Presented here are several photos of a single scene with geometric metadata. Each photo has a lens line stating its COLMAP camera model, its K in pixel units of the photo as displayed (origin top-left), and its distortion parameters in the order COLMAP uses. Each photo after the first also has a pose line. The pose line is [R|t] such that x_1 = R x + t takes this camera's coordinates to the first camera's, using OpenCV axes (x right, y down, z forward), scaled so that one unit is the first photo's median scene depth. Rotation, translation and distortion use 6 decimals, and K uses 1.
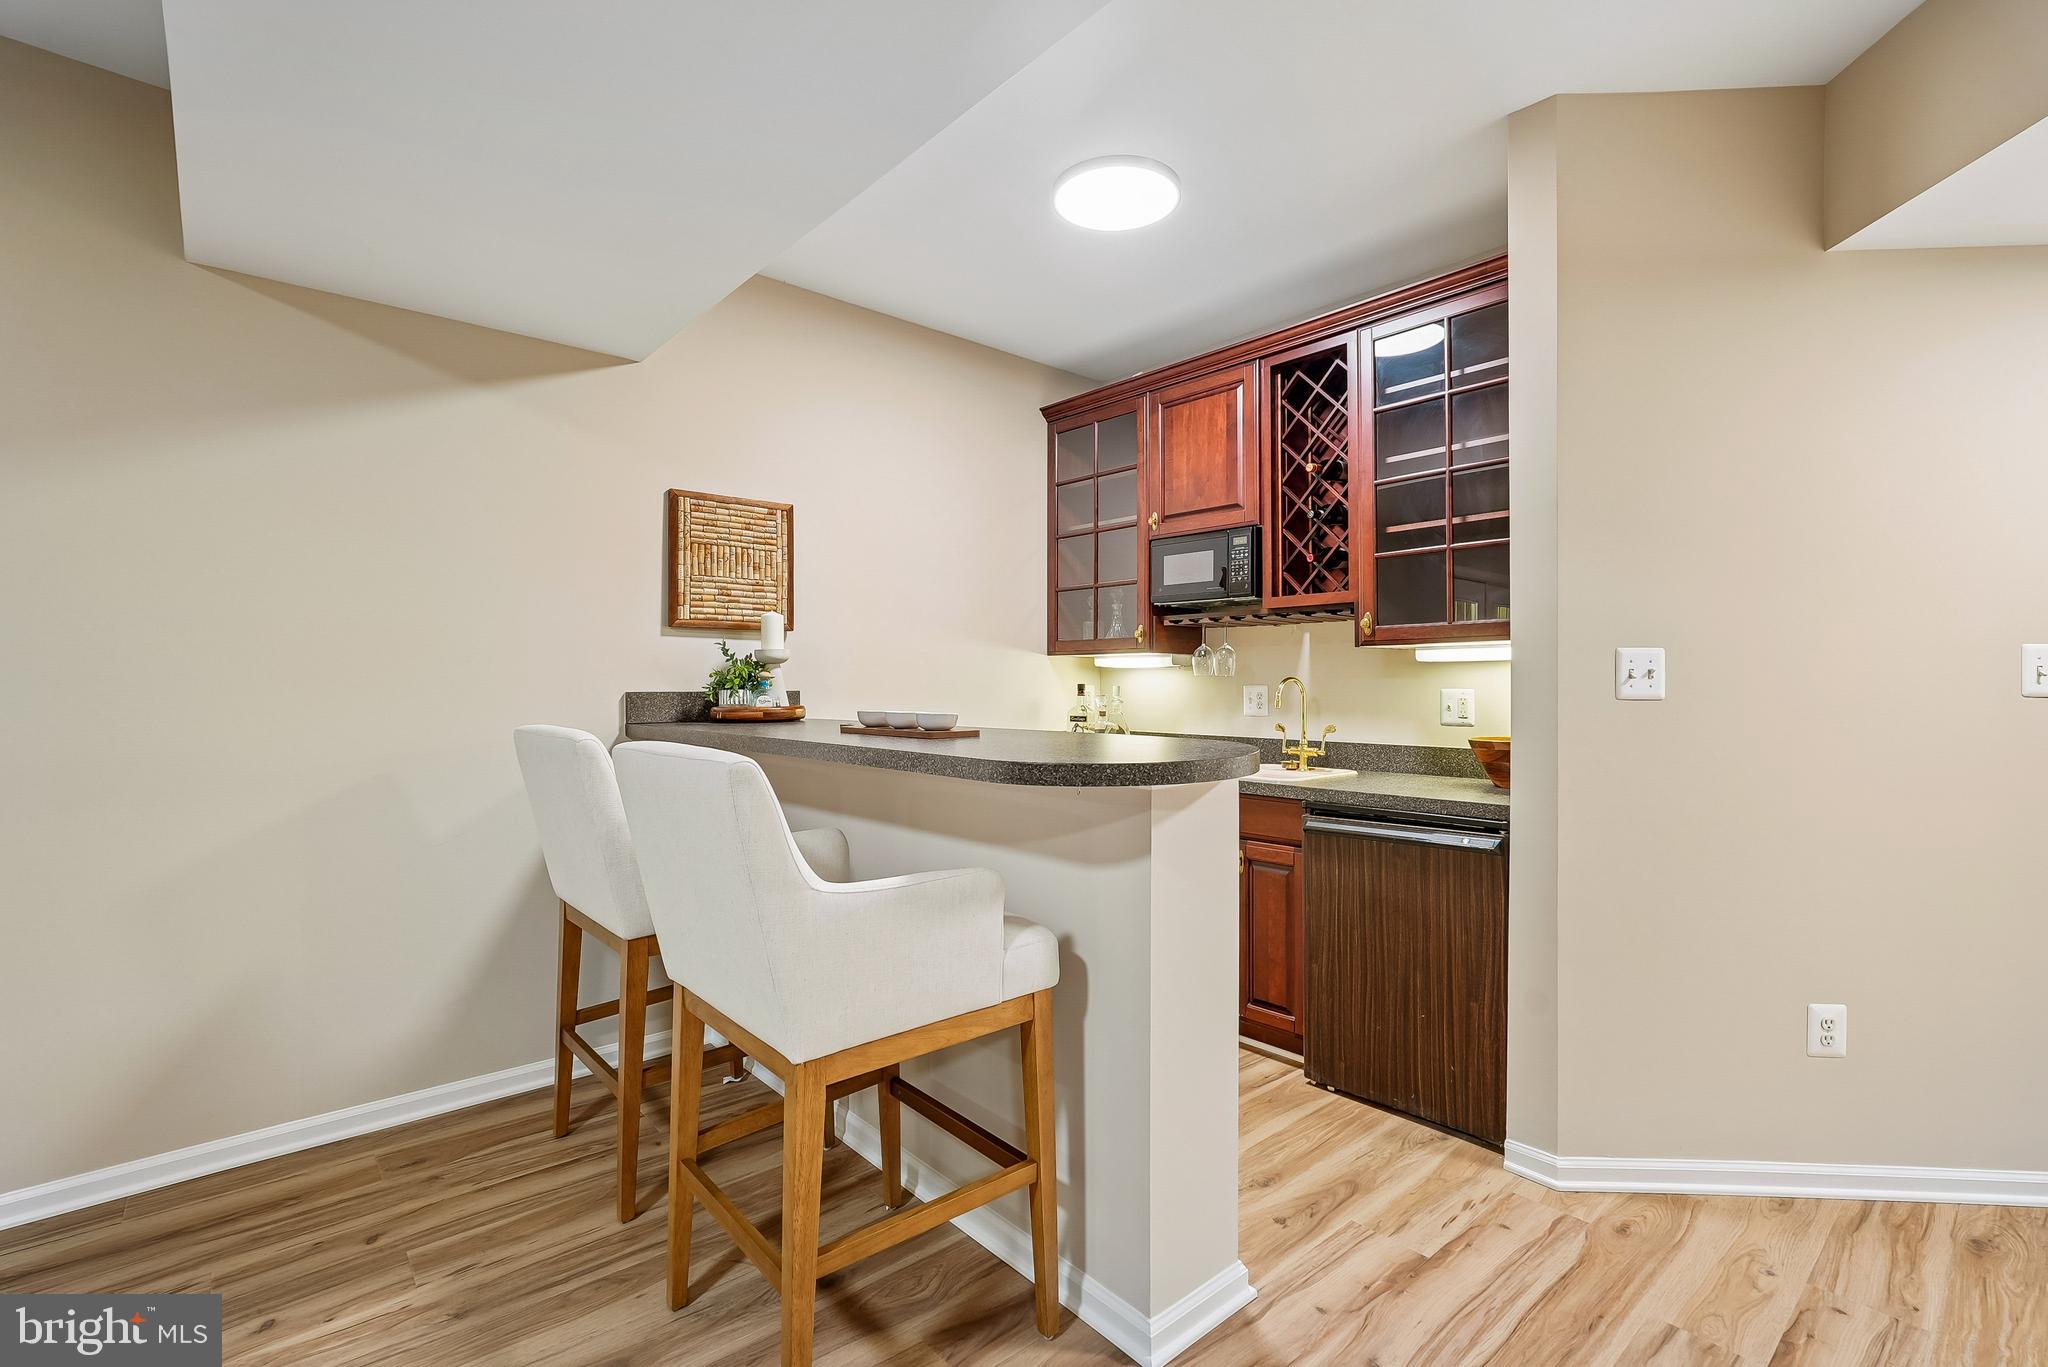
lens RADIAL K [[919.1, 0, 1024.0], [0, 919.1, 683.5], [0, 0, 1]] dist [-0.010108, 0.000880]
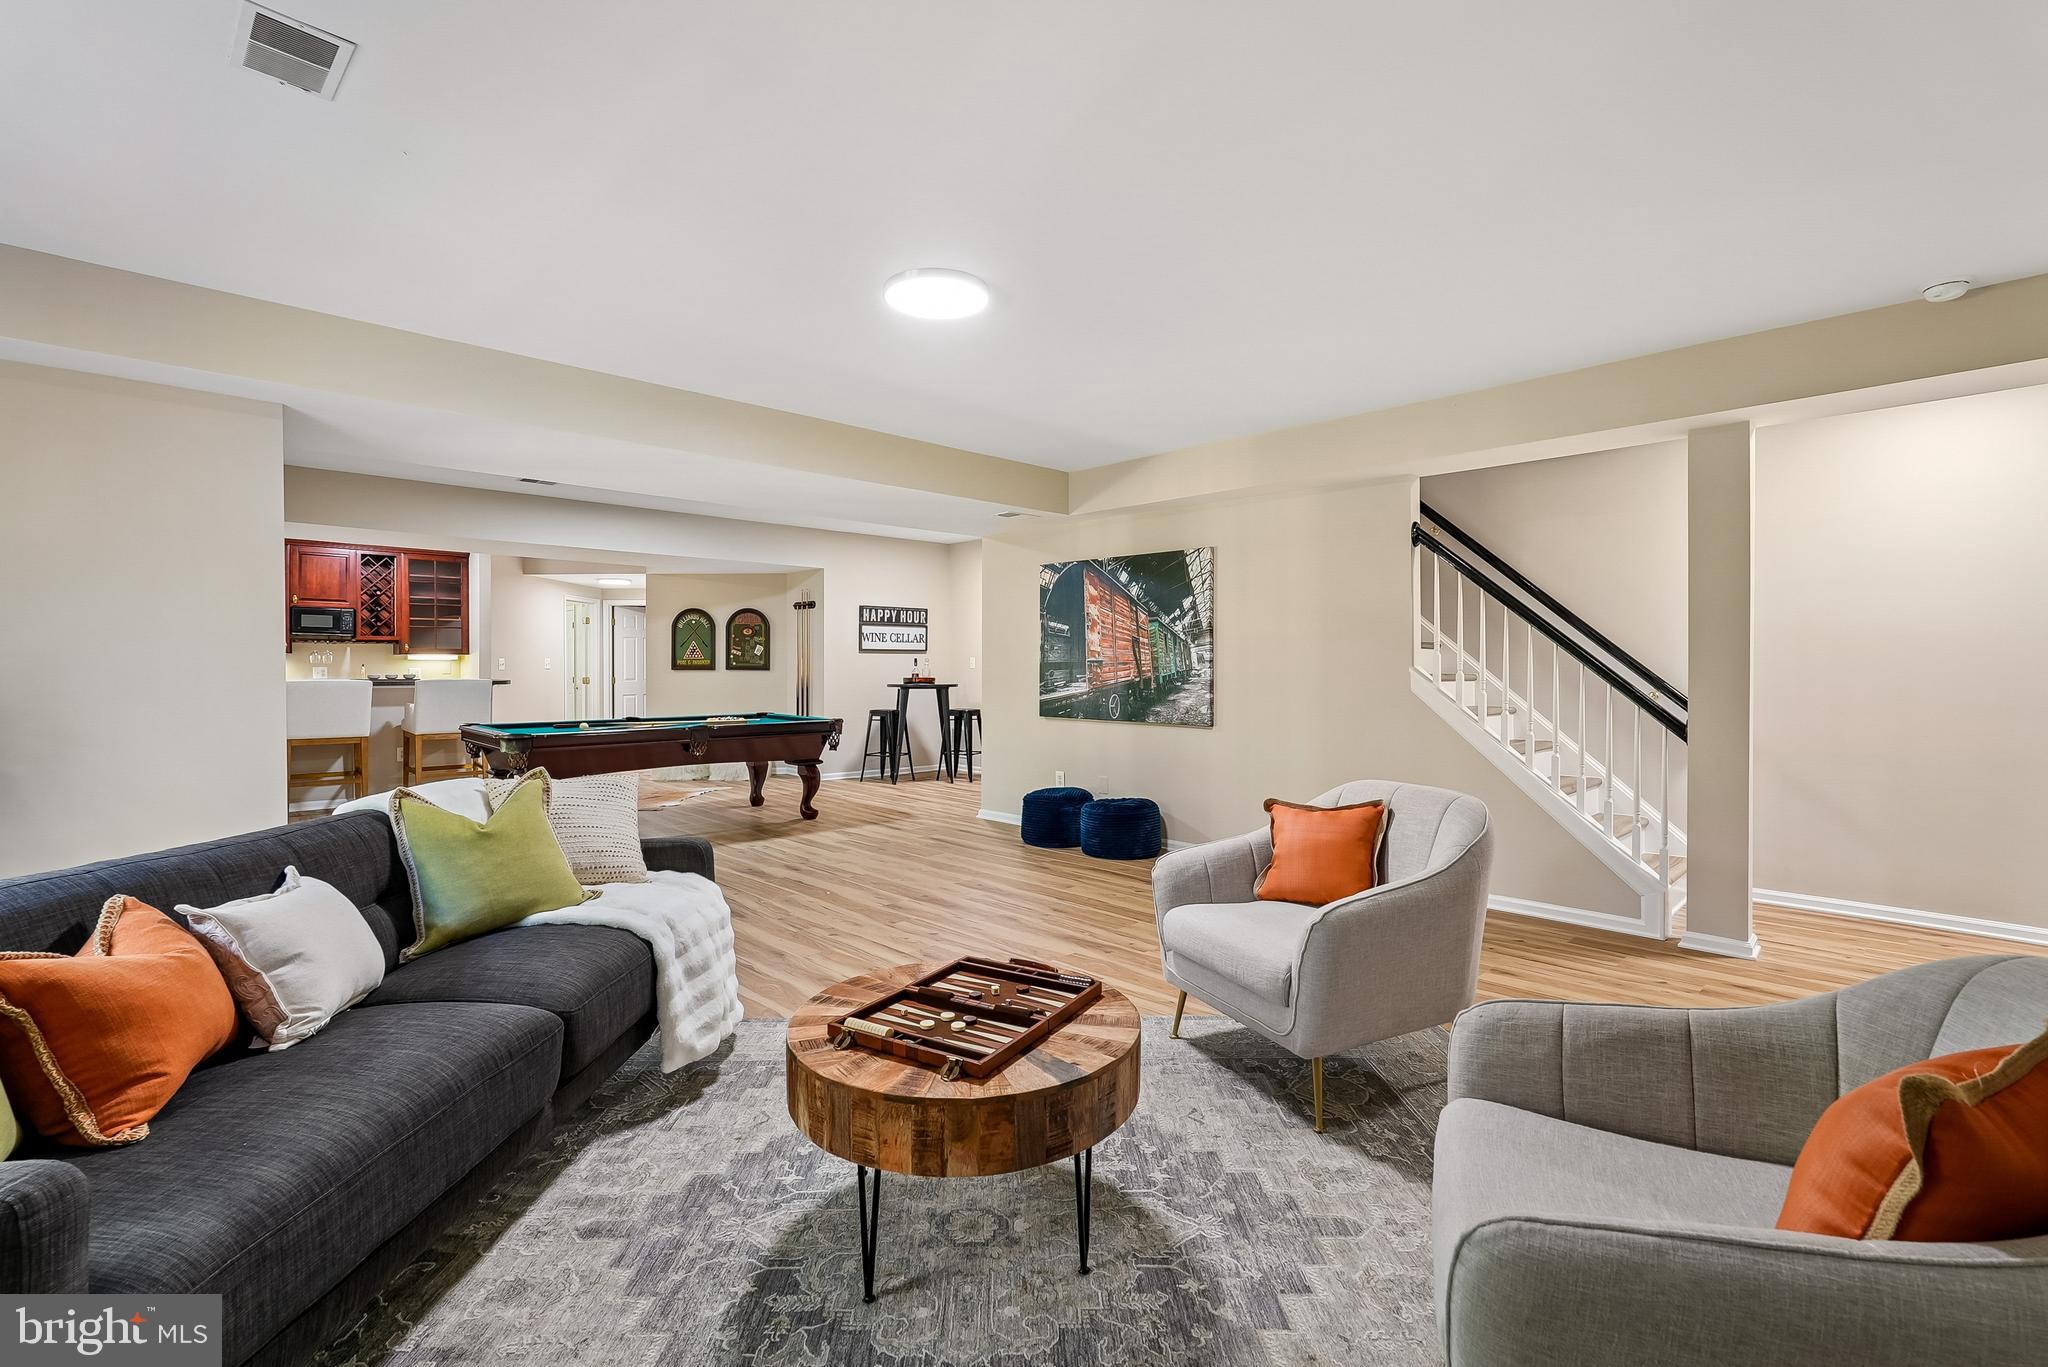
lens RADIAL K [[911.2, 0, 1033.7], [0, 911.2, 671.0], [0, 0, 1]] dist [-0.009970, 0.000227]
pose [[-0.051016, -0.005898, 0.998680, -2.625138], [0.002229, 0.999979, 0.006019, 0.001936], [-0.998695, 0.002533, -0.051001, -0.925279]]
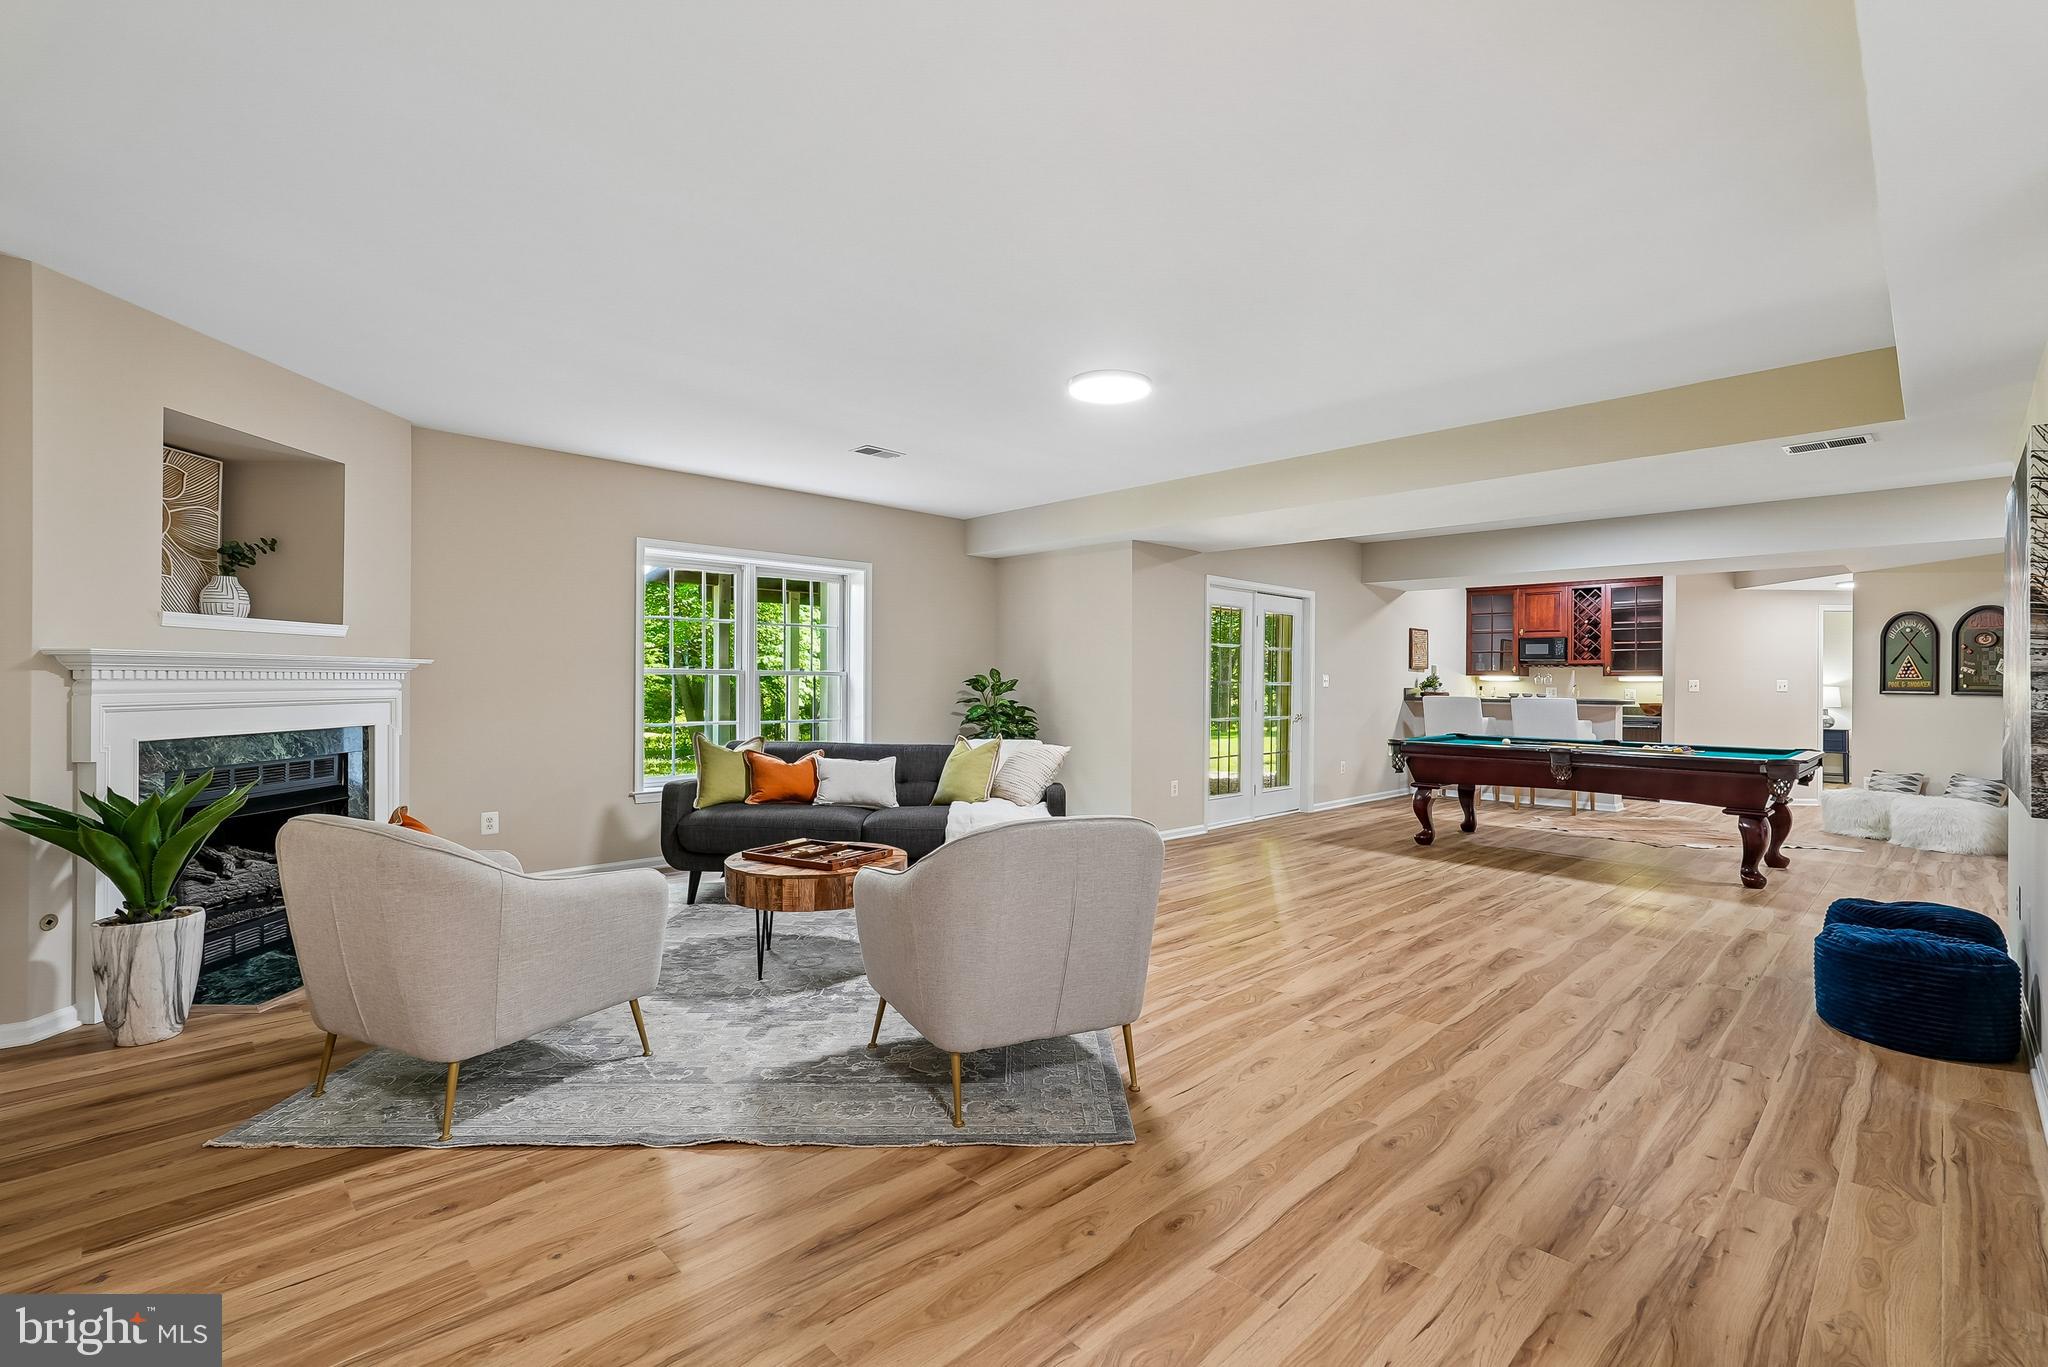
lens RADIAL K [[909.5, 0, 1028.7], [0, 909.5, 678.9], [0, 0, 1]] dist [-0.001957, 0.000011]
pose [[0.998316, 0.009330, 0.057254, -1.826791], [-0.008941, 0.999935, -0.007044, 0.011399], [-0.057316, 0.006520, 0.998335, -2.091952]]
